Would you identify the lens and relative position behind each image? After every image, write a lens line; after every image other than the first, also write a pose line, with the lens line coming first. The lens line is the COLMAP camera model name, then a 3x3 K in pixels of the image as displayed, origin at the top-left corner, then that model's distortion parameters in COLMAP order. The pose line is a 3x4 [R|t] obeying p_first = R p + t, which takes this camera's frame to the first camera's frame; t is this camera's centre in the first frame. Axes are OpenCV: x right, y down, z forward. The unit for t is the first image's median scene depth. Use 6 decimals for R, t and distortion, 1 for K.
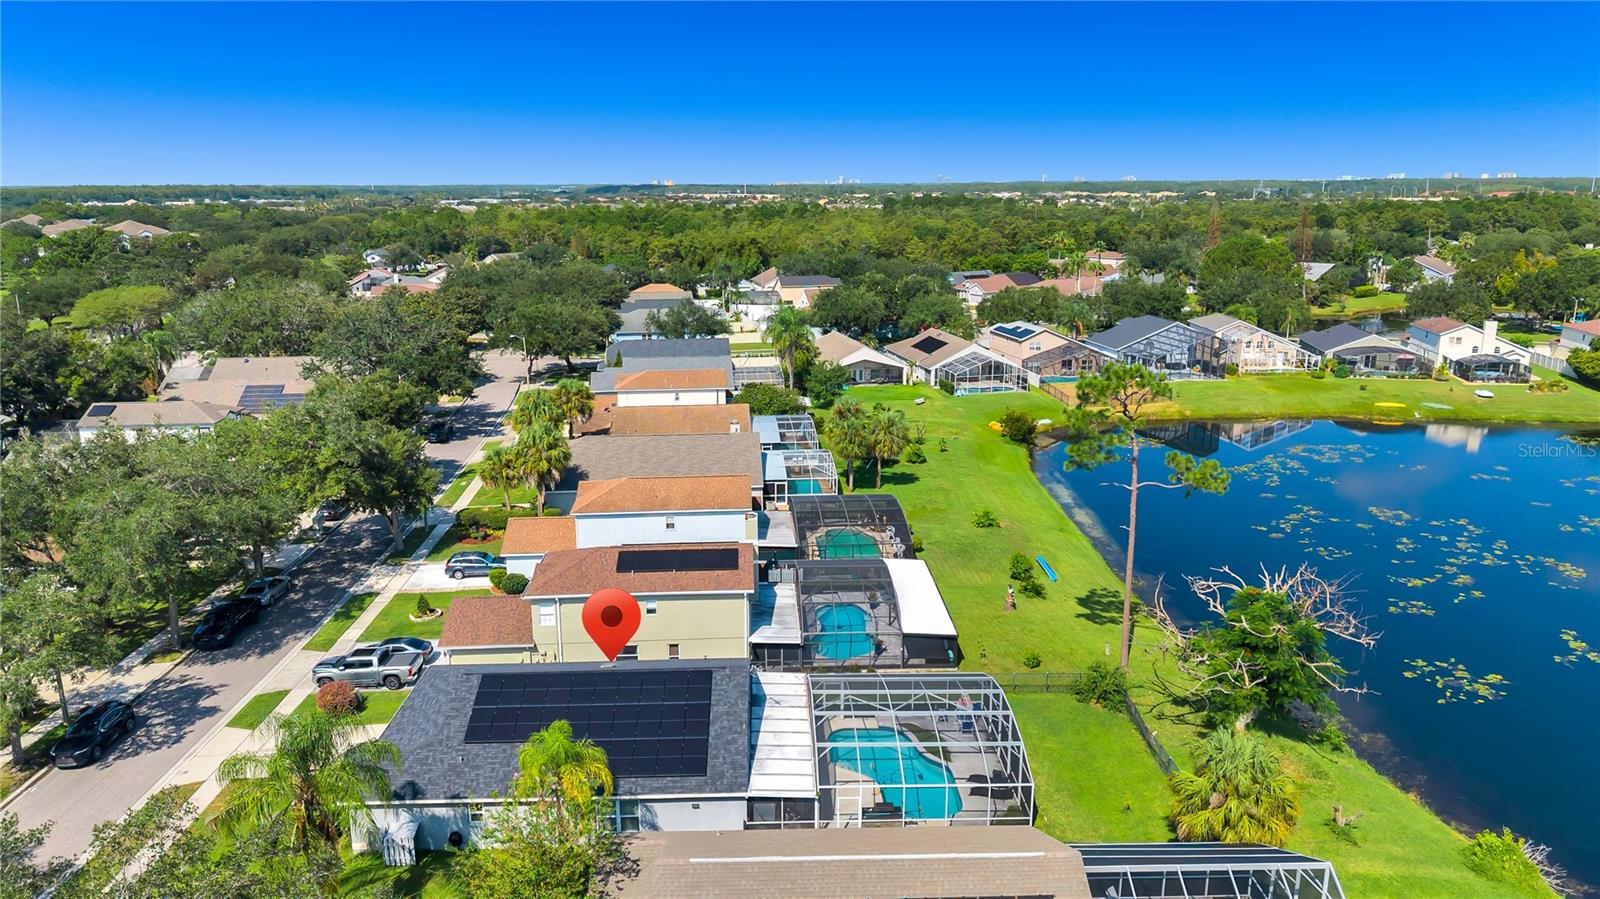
lens RADIAL K [[1056.9, 0, 799.1], [0, 1056.9, 439.8], [0, 0, 1]] dist [0.051598, -0.065154]
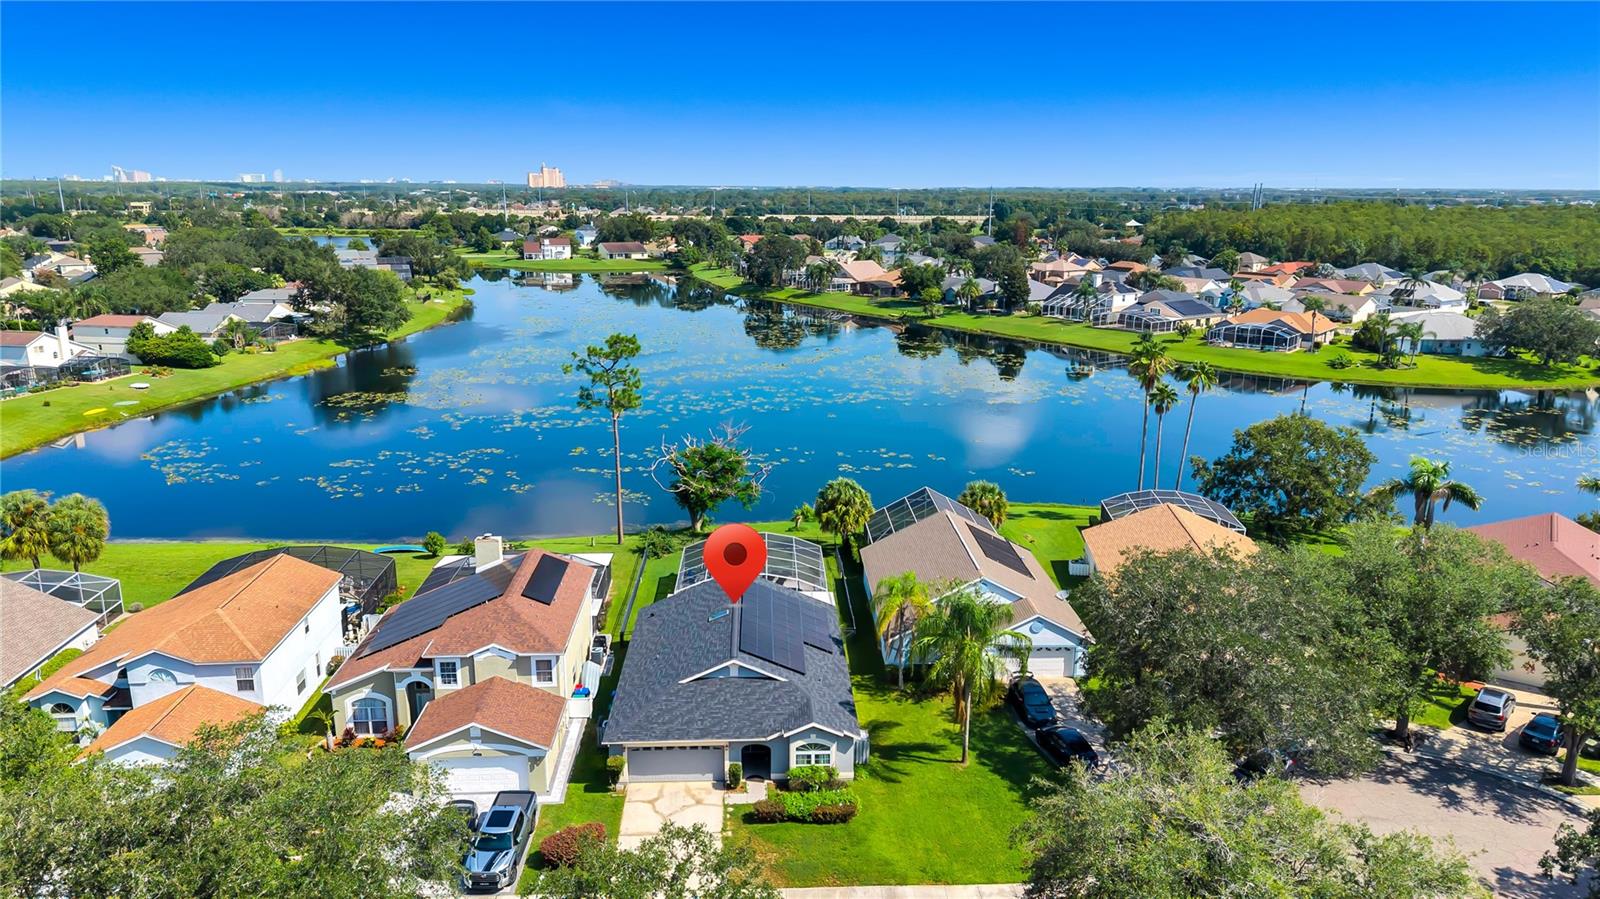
lens RADIAL K [[1056.9, 0, 800.7], [0, 1056.9, 446.7], [0, 0, 1]] dist [0.051598, -0.065154]
pose [[-0.016788, -0.233127, 0.972301, -0.944993], [0.227016, 0.946153, 0.230777, -0.165716], [-0.973746, 0.224602, 0.037039, 0.592201]]
